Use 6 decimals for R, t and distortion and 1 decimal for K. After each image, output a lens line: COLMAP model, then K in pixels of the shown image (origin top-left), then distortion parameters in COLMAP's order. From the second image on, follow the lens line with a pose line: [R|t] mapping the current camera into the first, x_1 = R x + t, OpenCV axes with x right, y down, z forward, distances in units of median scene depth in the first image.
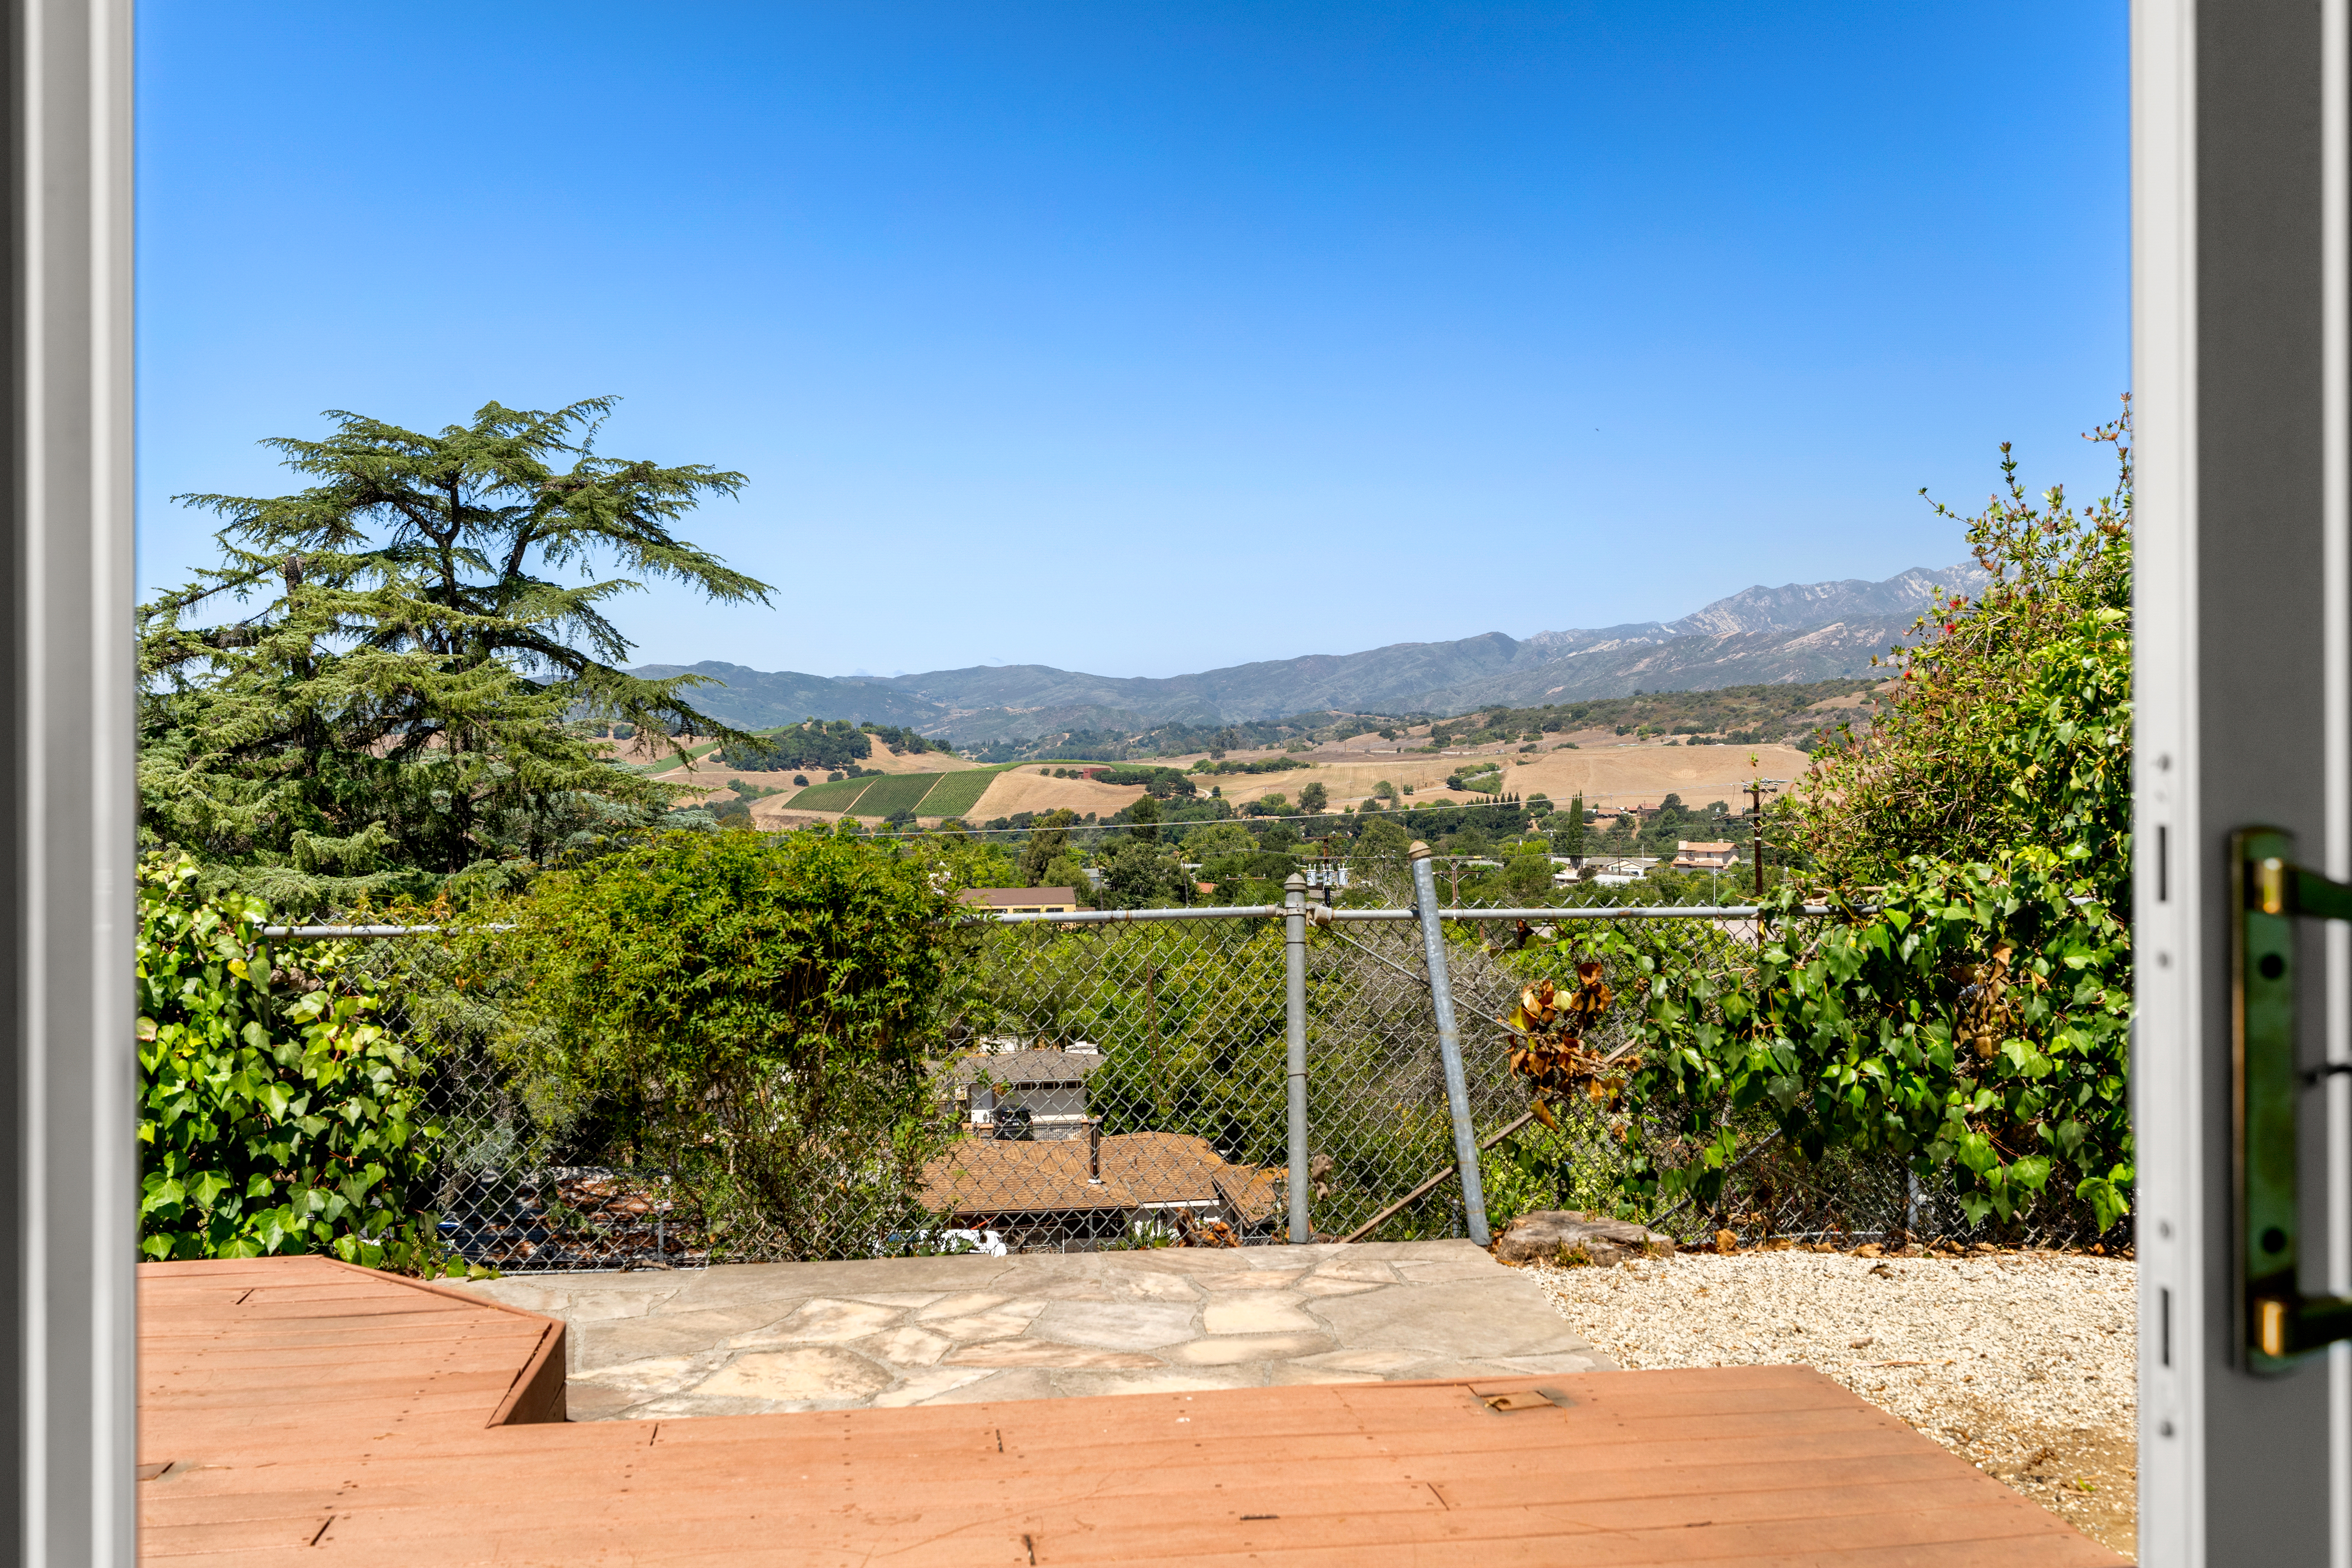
lens RADIAL K [[2115.2, 0, 1167.6], [0, 2115.2, 778.5], [0, 0, 1]] dist [-0.016892, 0.000993]
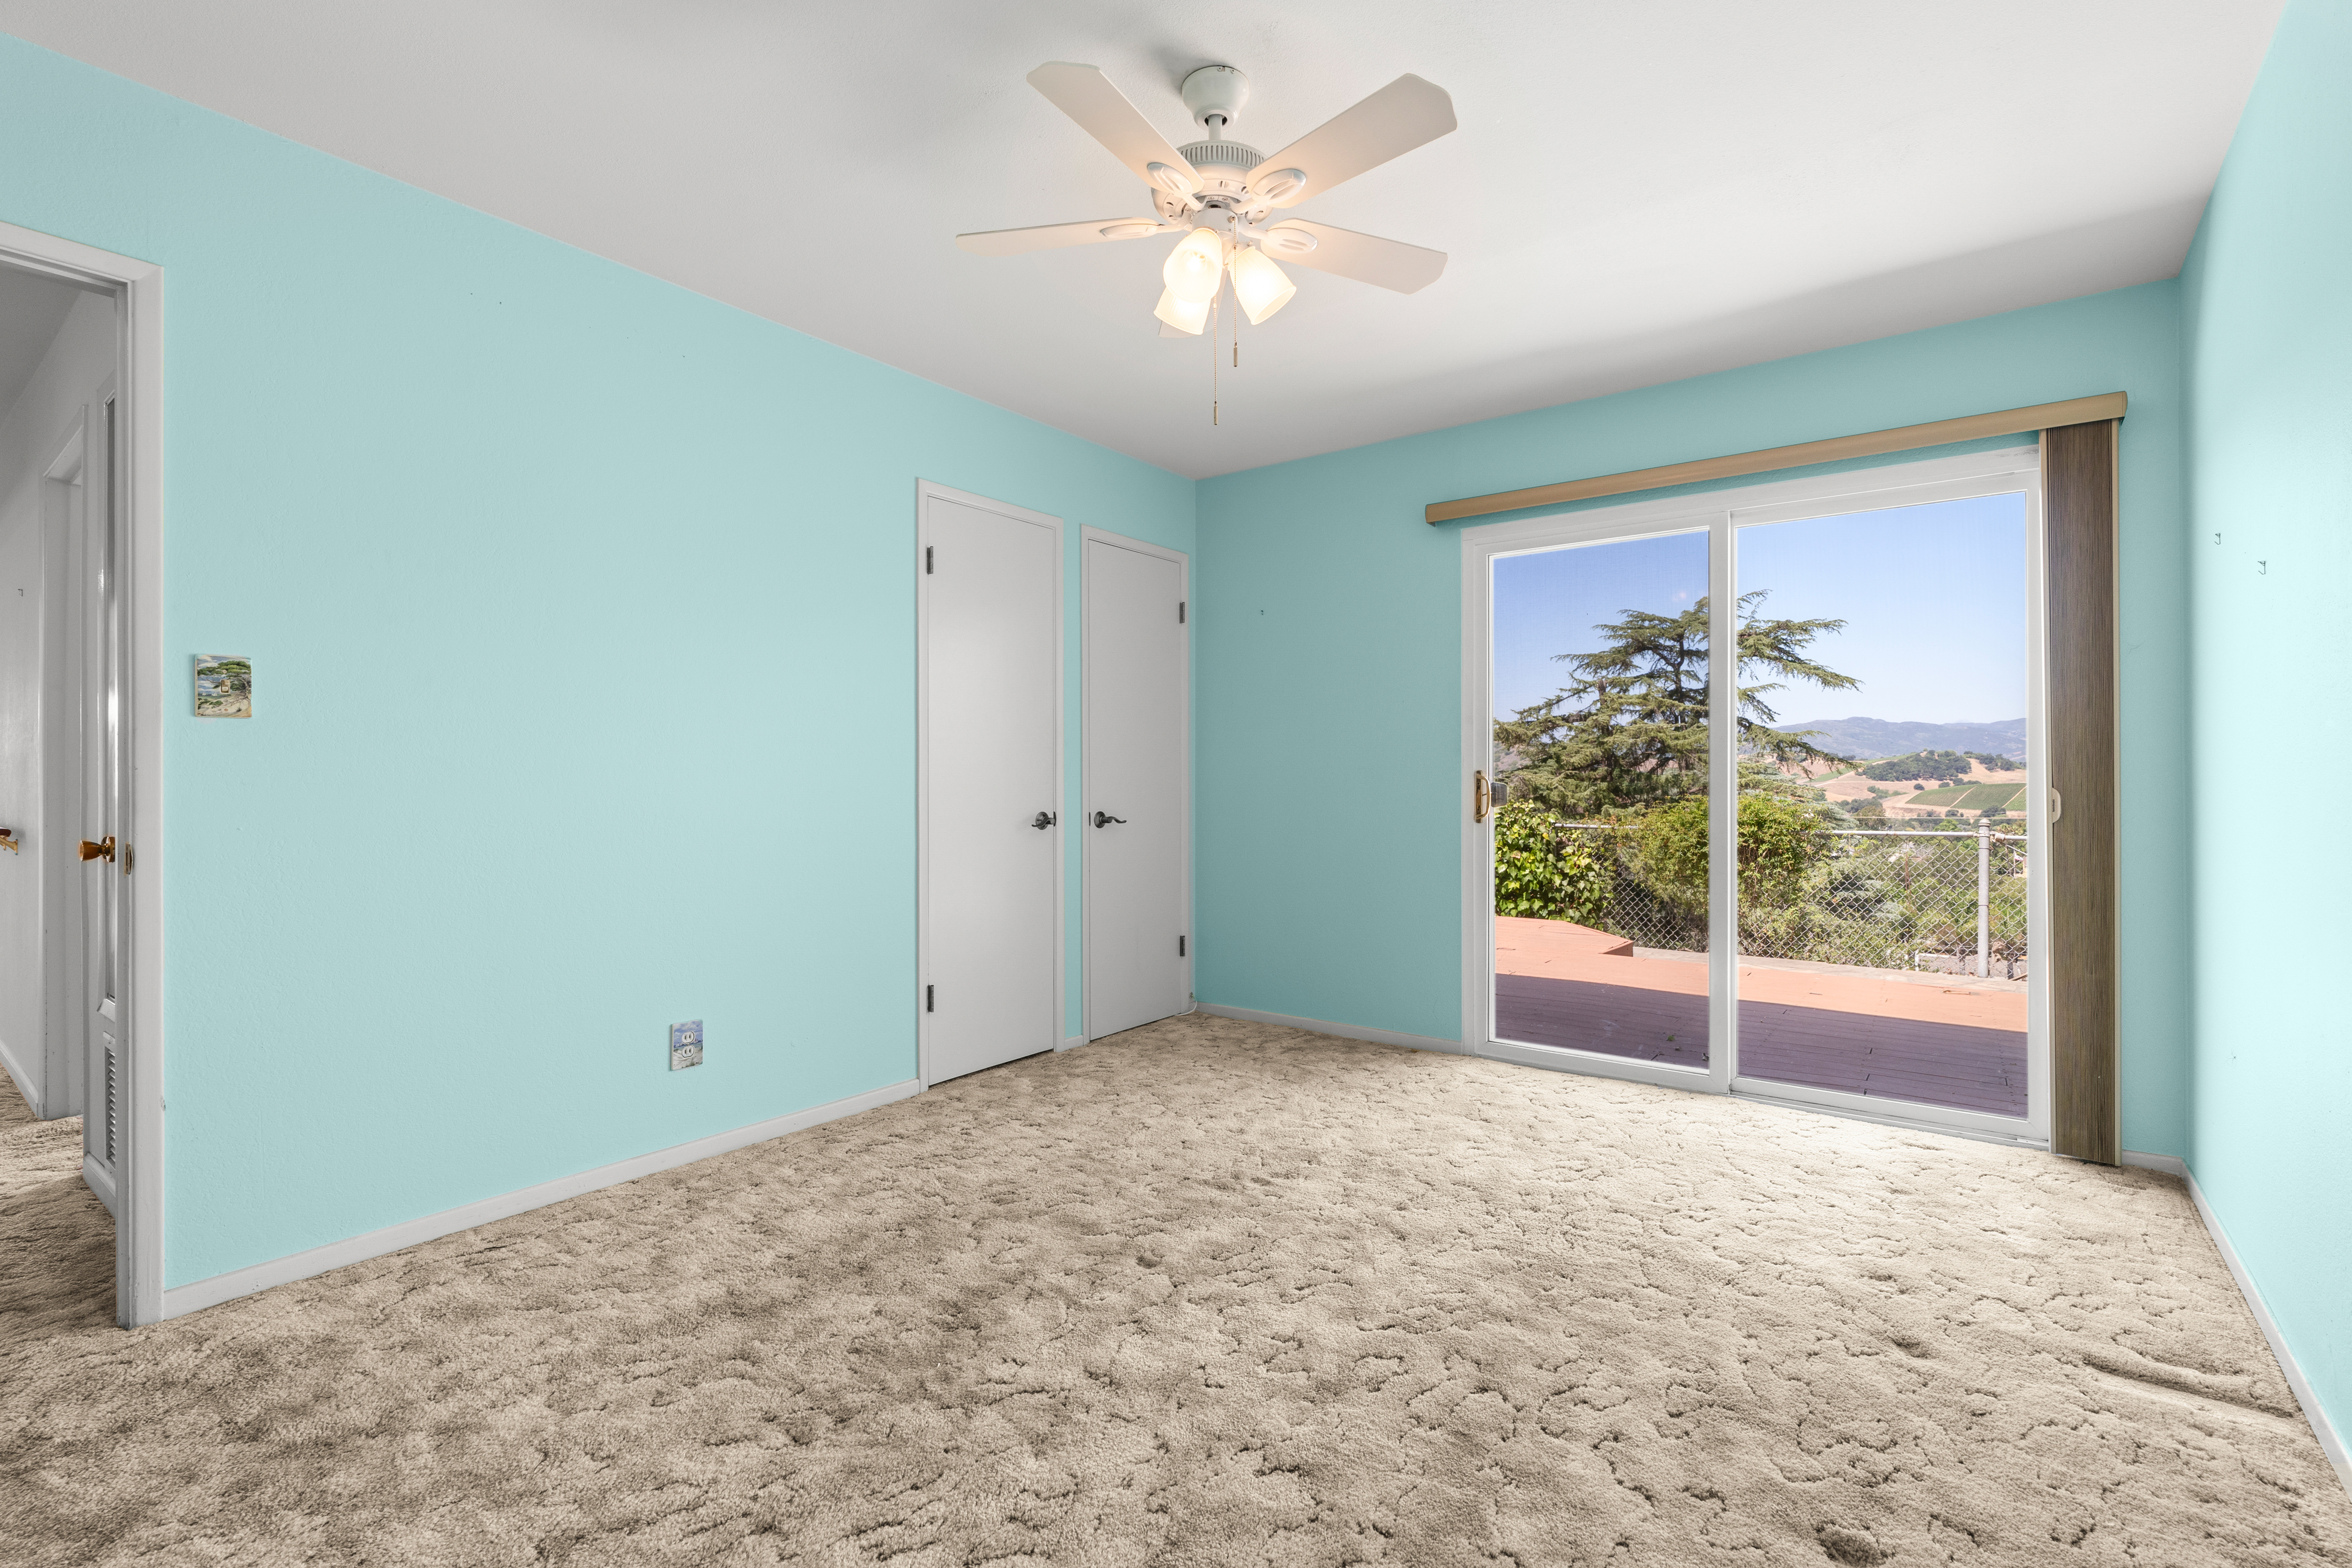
lens RADIAL K [[1080.9, 0, 1175.3], [0, 1080.9, 779.8], [0, 0, 1]] dist [-0.001260, -0.000228]
pose [[0.709789, 0.007124, -0.704378, 0.056335], [-0.009385, 0.999956, 0.000657, 0.001740], [0.704352, 0.006144, 0.709825, -0.100013]]
